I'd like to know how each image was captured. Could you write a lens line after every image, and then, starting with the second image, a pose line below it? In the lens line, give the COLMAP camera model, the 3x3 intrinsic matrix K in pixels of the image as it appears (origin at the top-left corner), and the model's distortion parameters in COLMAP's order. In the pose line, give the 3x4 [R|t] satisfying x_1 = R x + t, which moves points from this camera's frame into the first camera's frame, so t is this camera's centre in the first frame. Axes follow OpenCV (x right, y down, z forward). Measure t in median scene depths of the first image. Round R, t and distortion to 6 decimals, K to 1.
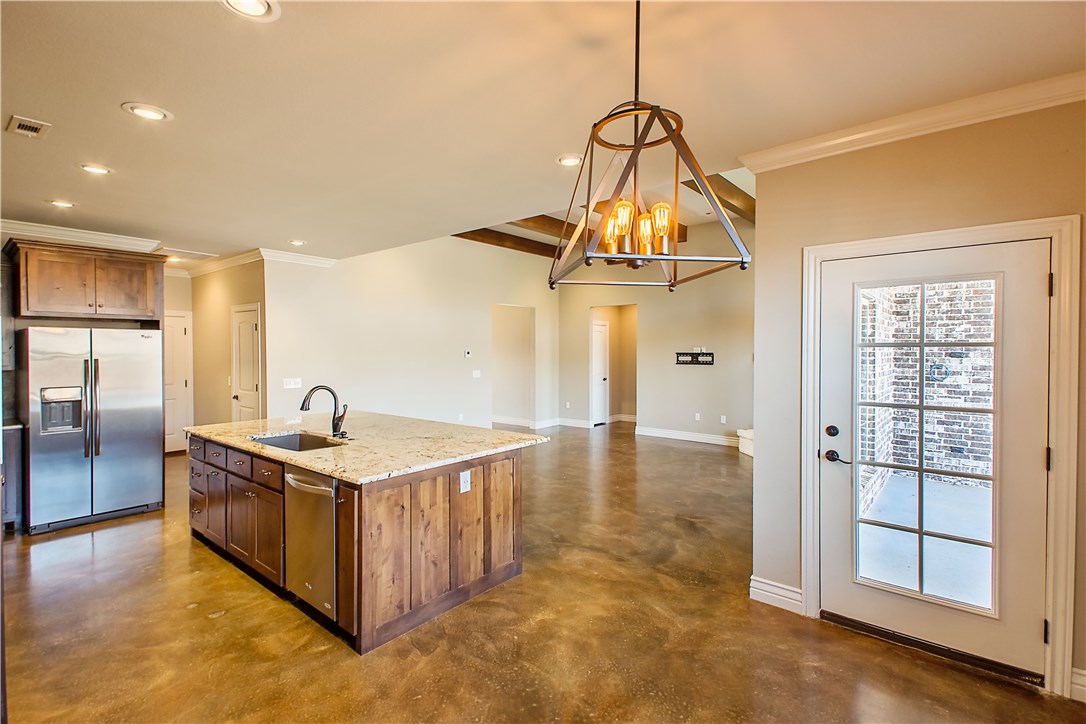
lens RADIAL K [[500.8, 0, 536.8], [0, 500.8, 357.2], [0, 0, 1]] dist [0.053374, -0.022829]
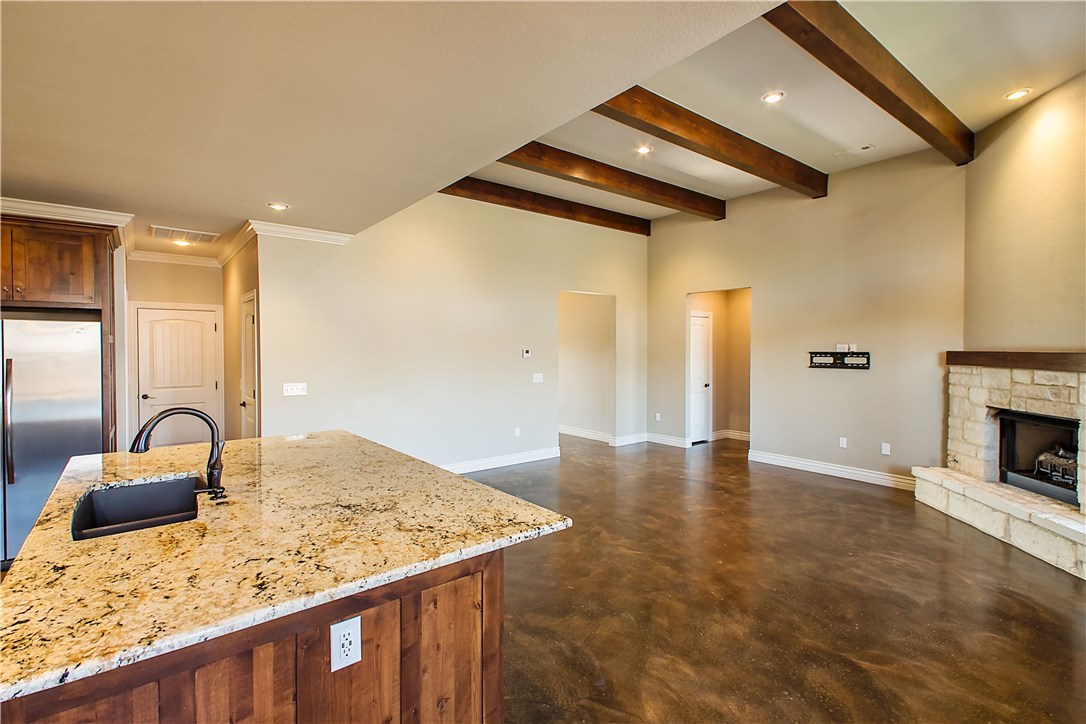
lens RADIAL K [[500.8, 0, 536.8], [0, 500.8, 357.2], [0, 0, 1]] dist [0.053374, -0.022829]
pose [[0.979874, 0.003742, -0.199583, 0.056293], [-0.003269, 0.999991, 0.002699, -0.002942], [0.199591, -0.001992, 0.979877, 0.303061]]
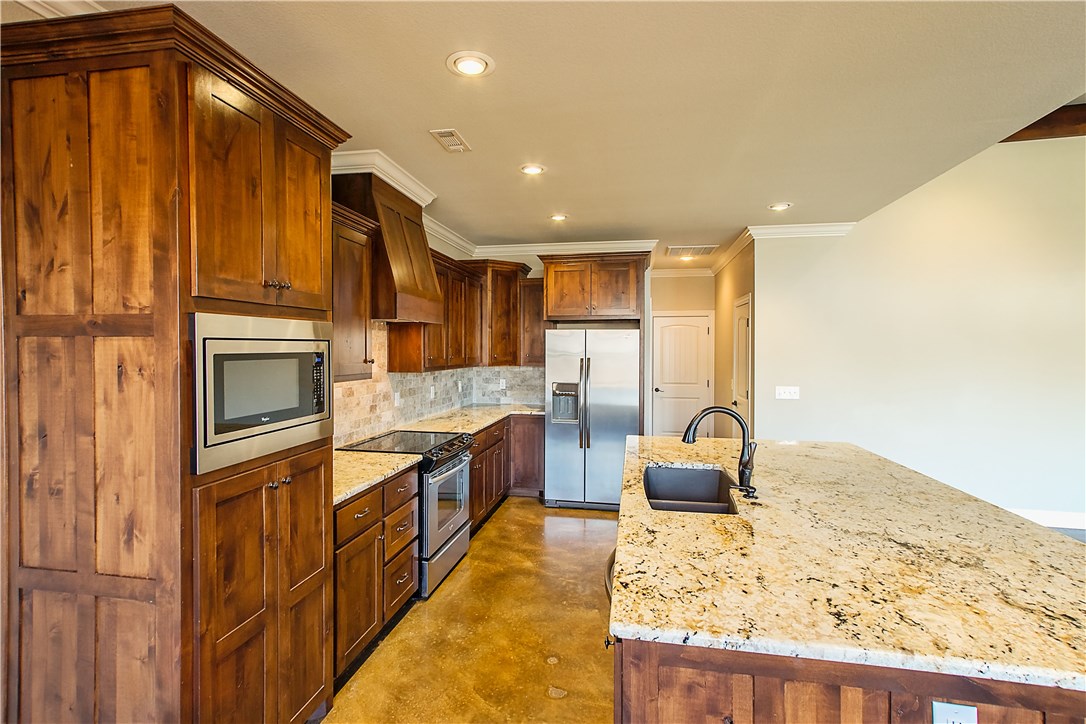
lens RADIAL K [[508.8, 0, 537.8], [0, 508.8, 357.8], [0, 0, 1]] dist [0.001054, 0.008129]
pose [[0.492815, 0.017523, -0.869957, 0.009921], [-0.016134, 0.999809, 0.010998, -0.005007], [0.869984, 0.008616, 0.493004, 0.292710]]
